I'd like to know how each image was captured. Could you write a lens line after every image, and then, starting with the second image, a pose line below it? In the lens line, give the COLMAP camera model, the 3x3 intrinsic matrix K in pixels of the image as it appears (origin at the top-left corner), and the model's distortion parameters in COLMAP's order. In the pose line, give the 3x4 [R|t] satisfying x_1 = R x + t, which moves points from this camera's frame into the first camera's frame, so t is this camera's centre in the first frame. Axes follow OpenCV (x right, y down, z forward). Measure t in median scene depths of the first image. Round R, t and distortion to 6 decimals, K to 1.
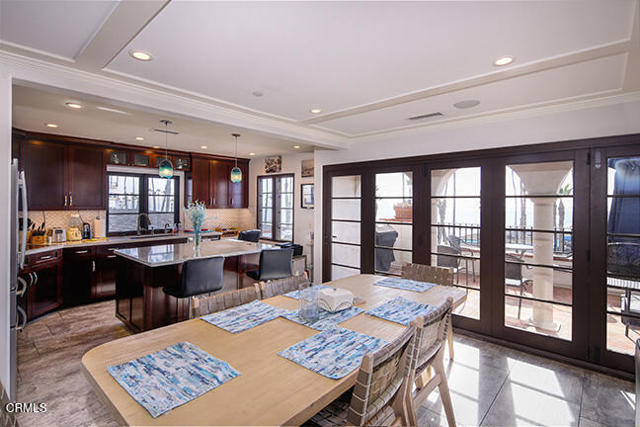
lens RADIAL K [[317.9, 0, 318.2], [0, 317.9, 204.5], [0, 0, 1]] dist [-0.023575, 0.000134]
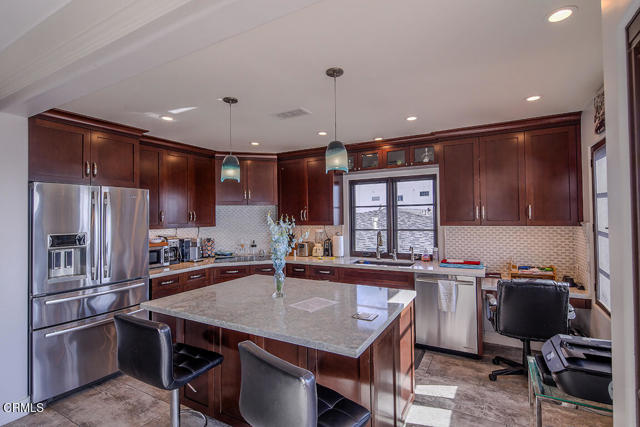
lens RADIAL K [[317.9, 0, 318.2], [0, 317.9, 204.5], [0, 0, 1]] dist [-0.023575, 0.000134]
pose [[0.221363, -0.033527, -0.974615, 0.155023], [0.002677, 0.999426, -0.033772, -0.008789], [0.975188, 0.004867, 0.221326, 0.711510]]
